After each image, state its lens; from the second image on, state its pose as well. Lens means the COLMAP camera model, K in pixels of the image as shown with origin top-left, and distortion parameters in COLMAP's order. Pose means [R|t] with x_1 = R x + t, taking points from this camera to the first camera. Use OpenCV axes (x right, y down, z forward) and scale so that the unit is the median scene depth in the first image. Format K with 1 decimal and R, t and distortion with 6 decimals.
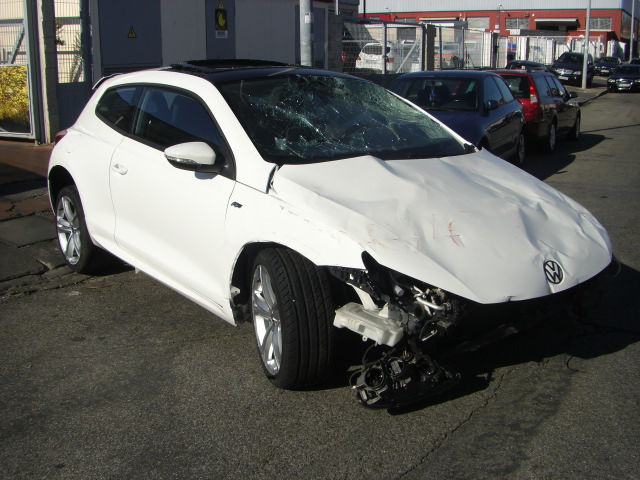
lens RADIAL K [[756.0, 0, 320.0], [0, 756.0, 240.0], [0, 0, 1]] dist [-0.195586, 0.197801]
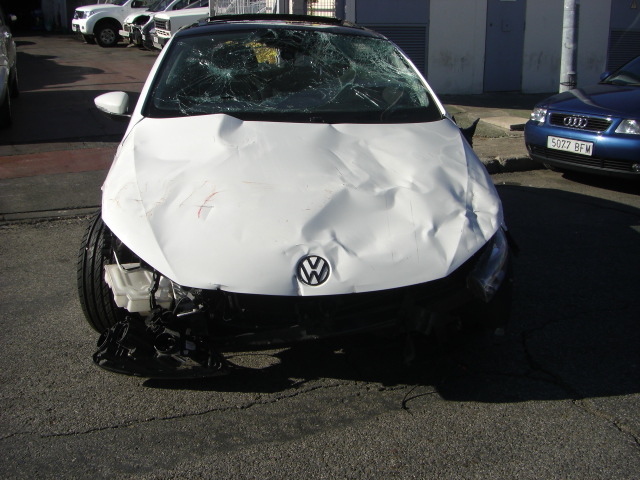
lens RADIAL K [[756.0, 0, 320.0], [0, 756.0, 240.0], [0, 0, 1]] dist [-0.195586, 0.197801]
pose [[0.834104, 0.162726, -0.527058, 0.730606], [-0.140717, 0.986654, 0.081929, -0.055840], [0.533356, 0.005828, 0.845871, 0.309417]]
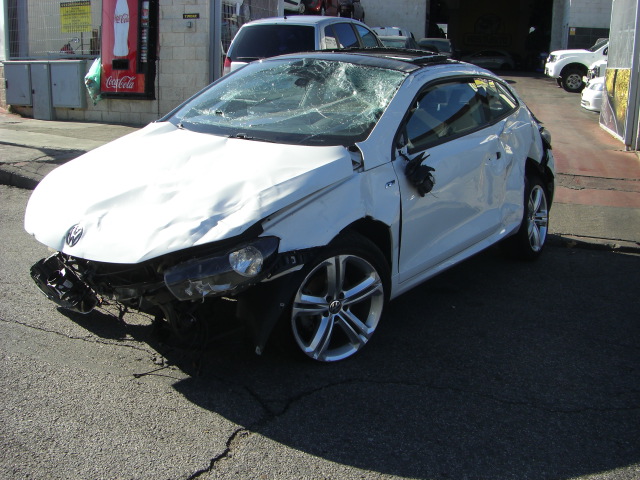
lens RADIAL K [[756.0, 0, 320.0], [0, 756.0, 240.0], [0, 0, 1]] dist [-0.195586, 0.197801]
pose [[0.217560, 0.243588, -0.945163, 1.339725], [-0.272022, 0.945122, 0.180963, -0.226587], [0.937375, 0.217735, 0.271882, 1.021937]]
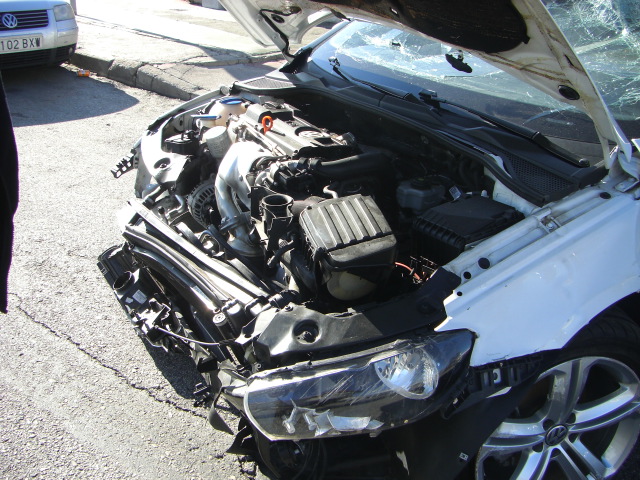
lens RADIAL K [[756.0, 0, 320.0], [0, 756.0, 240.0], [0, 0, 1]] dist [-0.195586, 0.197801]
pose [[-0.035111, 0.385025, -0.922238, 0.849569], [-0.306835, 0.874084, 0.376603, -0.247577], [0.951115, 0.296198, 0.087450, 1.076752]]
